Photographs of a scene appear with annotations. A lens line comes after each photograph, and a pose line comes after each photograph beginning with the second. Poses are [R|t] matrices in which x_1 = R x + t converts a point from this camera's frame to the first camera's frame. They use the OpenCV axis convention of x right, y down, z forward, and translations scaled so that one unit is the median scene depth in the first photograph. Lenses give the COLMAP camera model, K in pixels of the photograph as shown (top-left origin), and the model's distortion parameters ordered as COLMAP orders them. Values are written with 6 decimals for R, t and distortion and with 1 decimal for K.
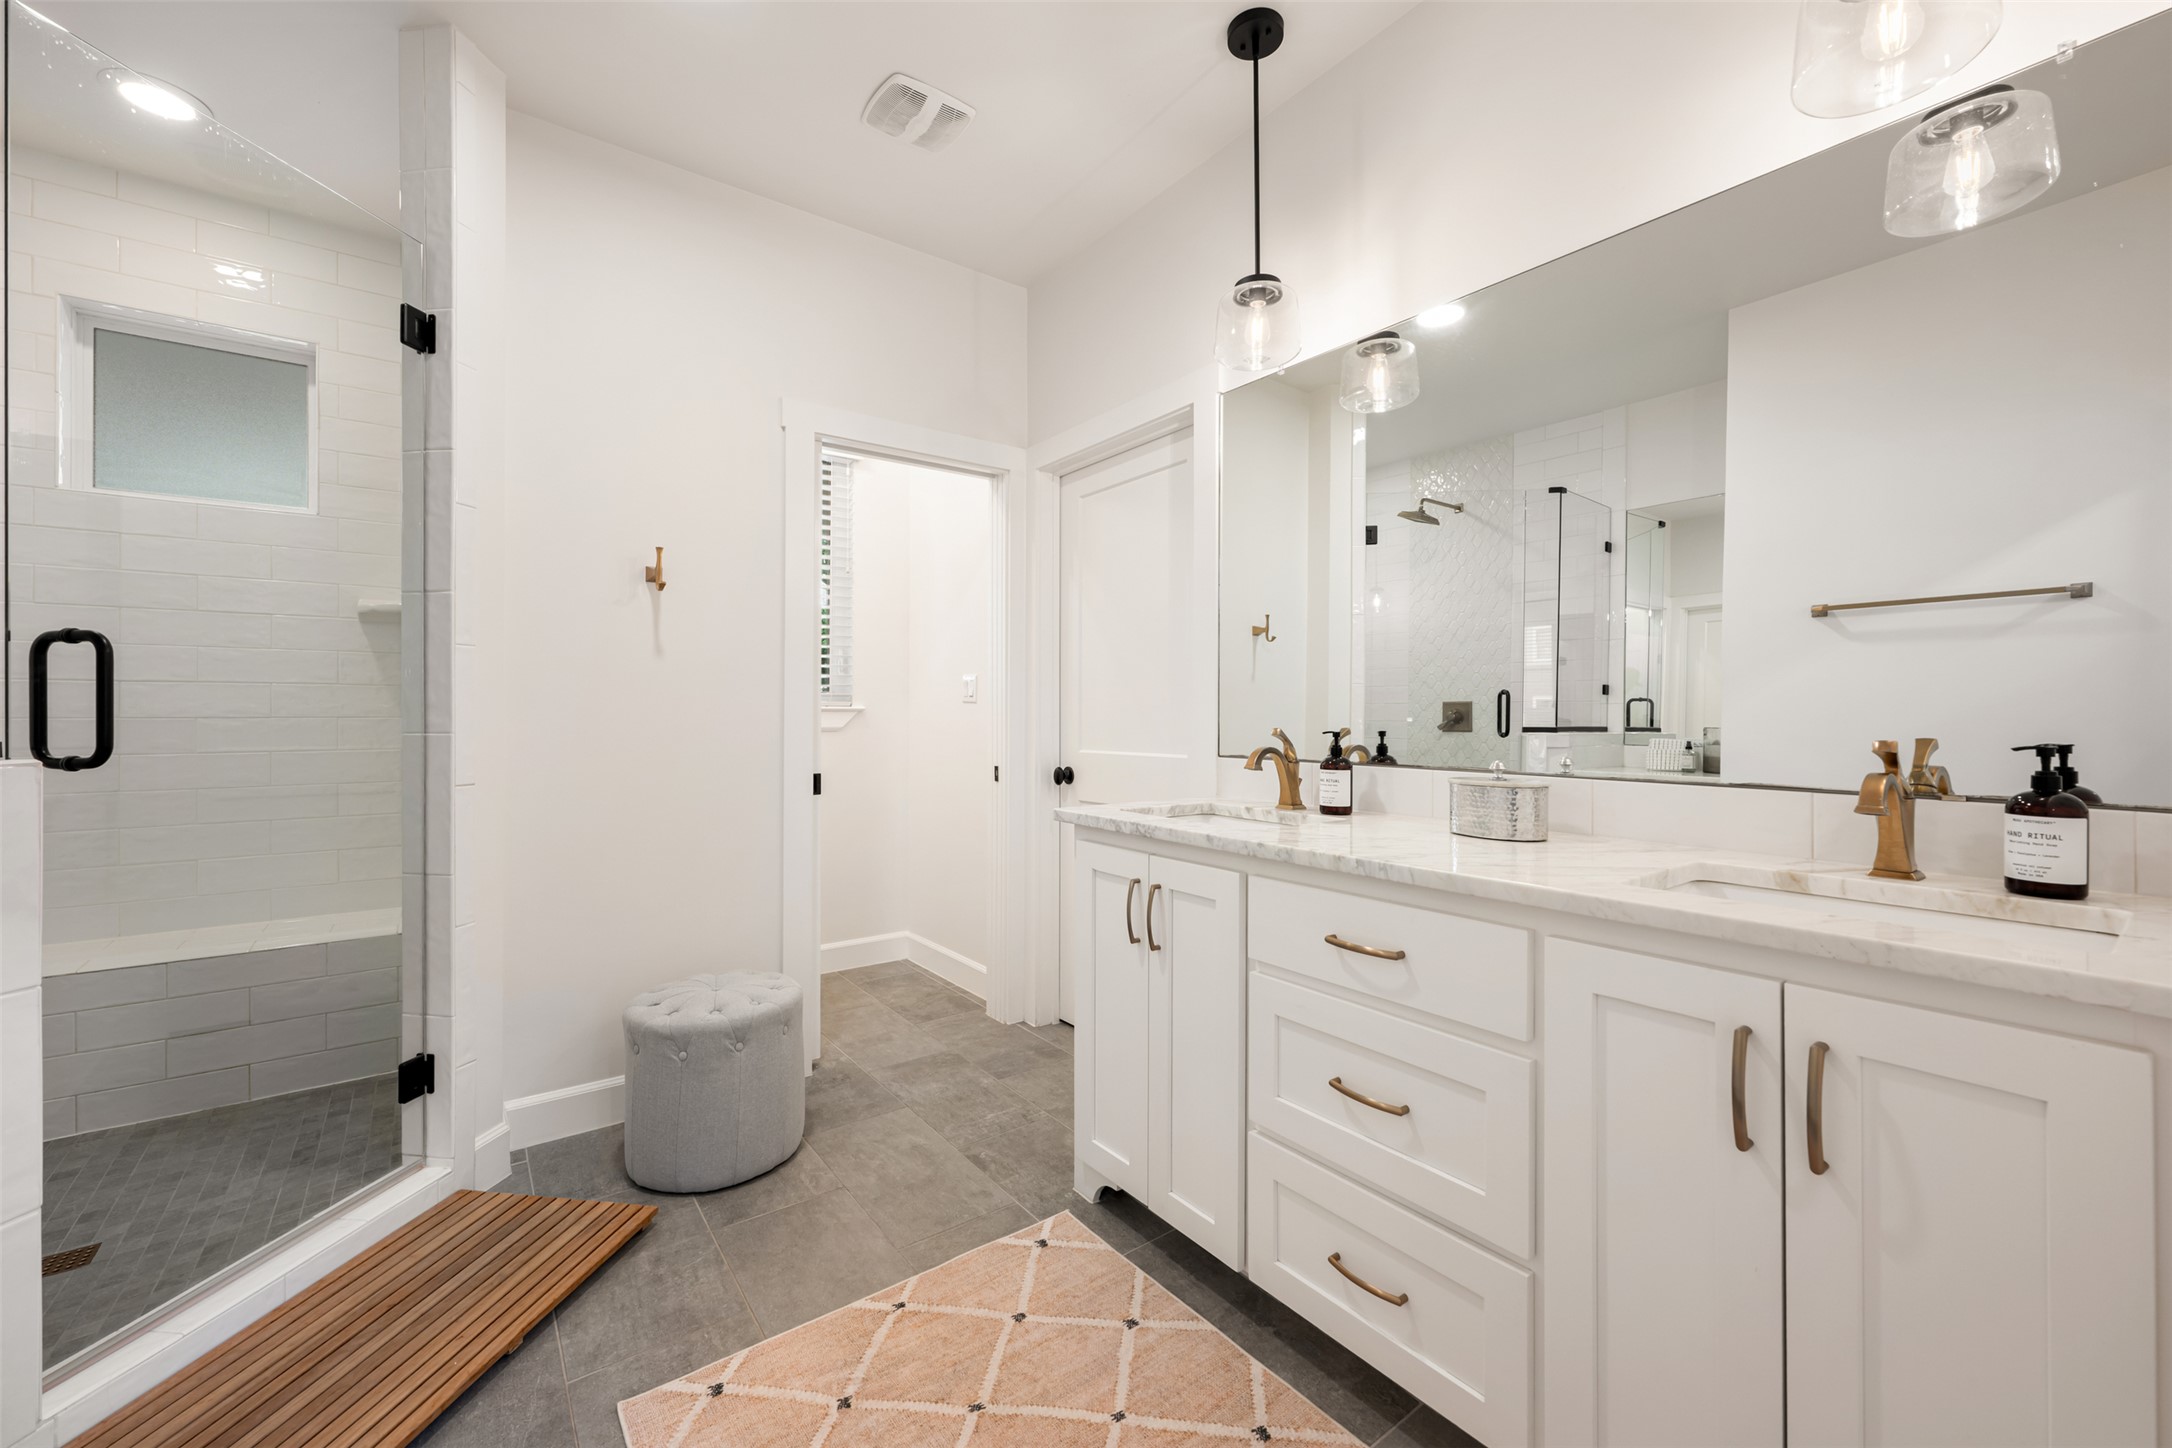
lens RADIAL K [[861.4, 0, 1111.8], [0, 861.4, 726.2], [0, 0, 1]] dist [0.000561, 0.000047]
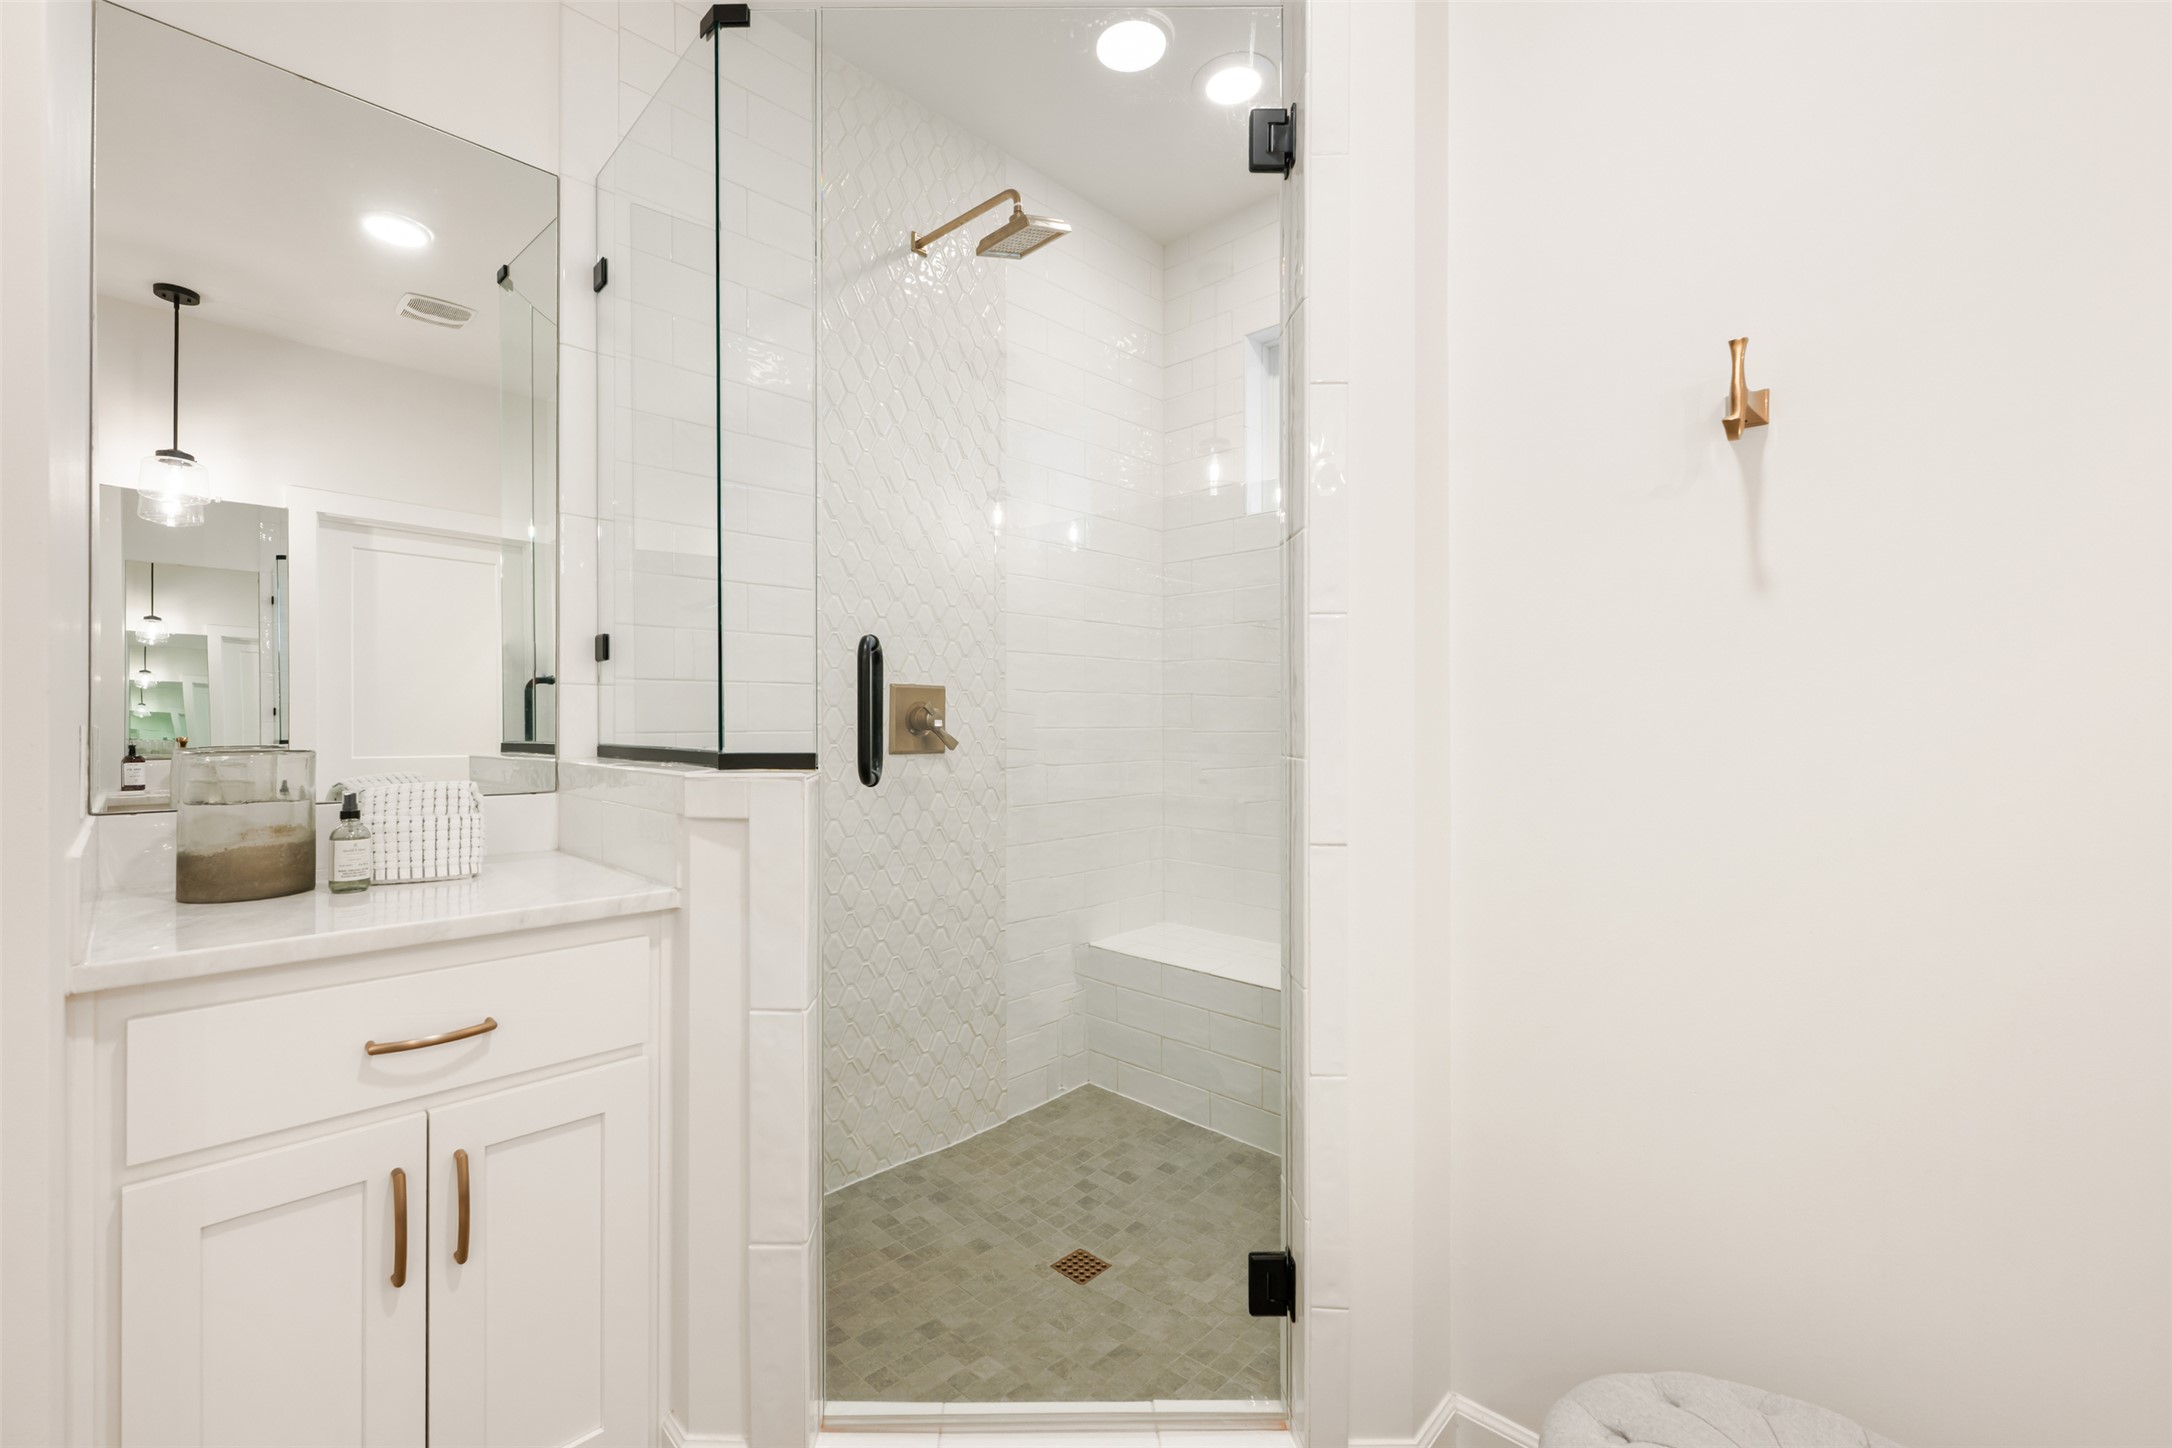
lens RADIAL K [[909.9, 0, 1047.6], [0, 909.9, 716.5], [0, 0, 1]] dist [0.001707, 0.000051]
pose [[0.110479, -0.006178, -0.993859, -0.125679], [-0.017969, 0.999805, -0.008212, -0.011869], [0.993716, 0.018765, 0.110347, 0.668529]]
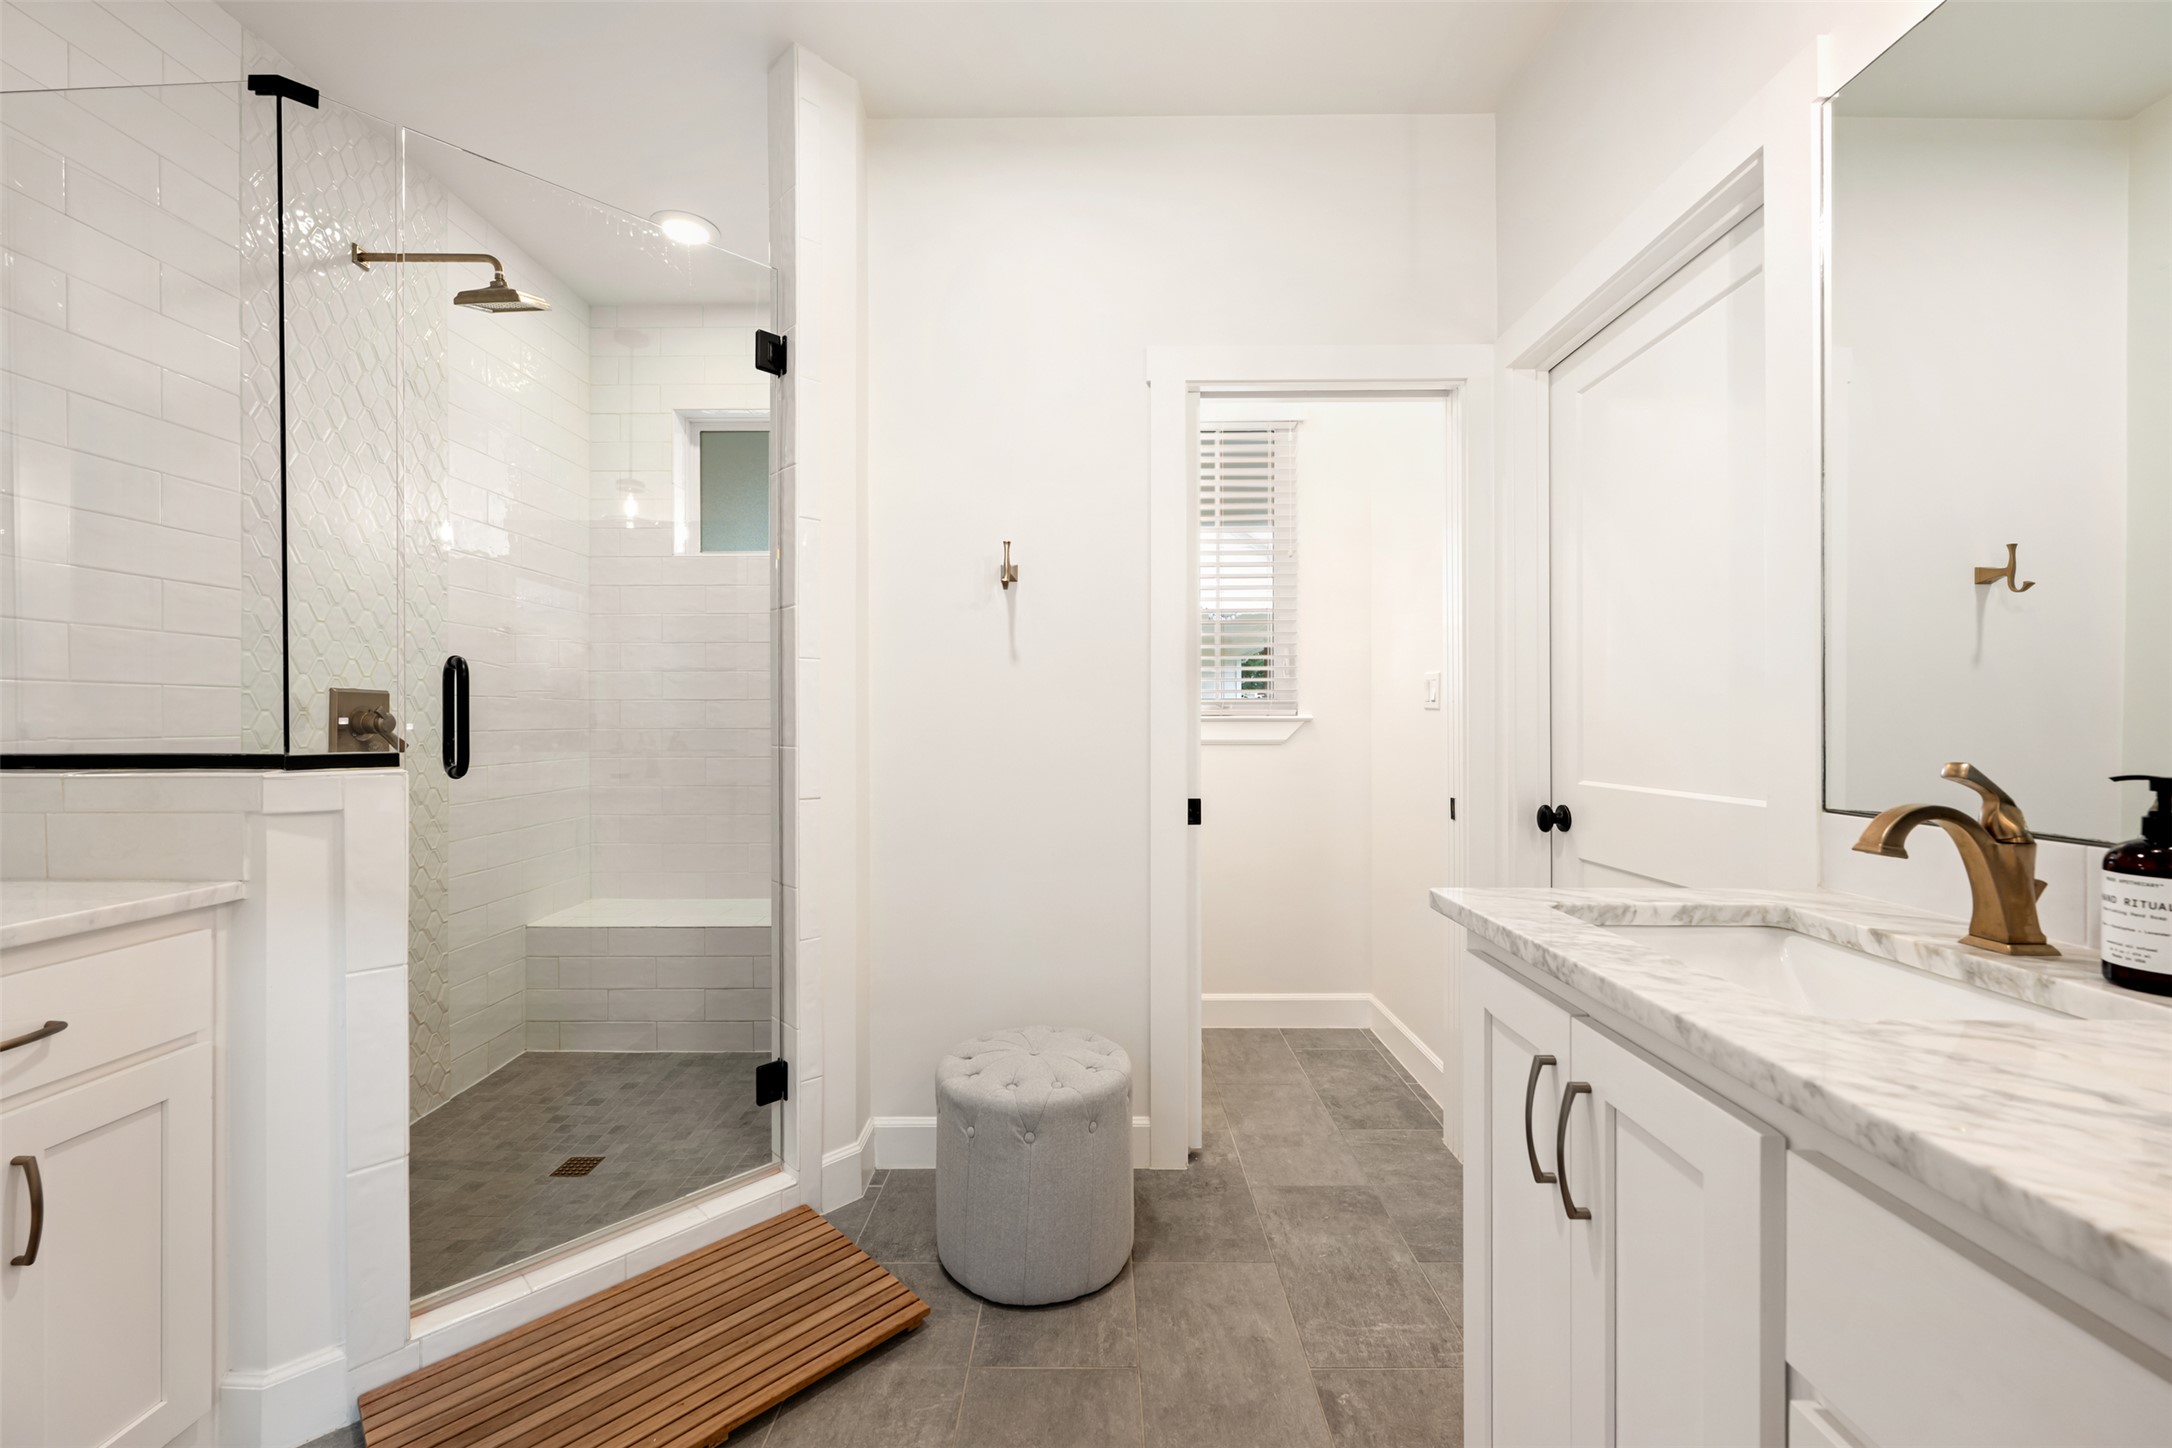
lens RADIAL K [[868.2, 0, 1094.1], [0, 868.2, 722.6], [0, 0, 1]] dist [-0.000664, -0.000301]
pose [[0.784590, -0.001625, -0.620013, 0.118456], [-0.006531, 0.999919, -0.010885, -0.009742], [0.619981, 0.012589, 0.784516, 0.377237]]
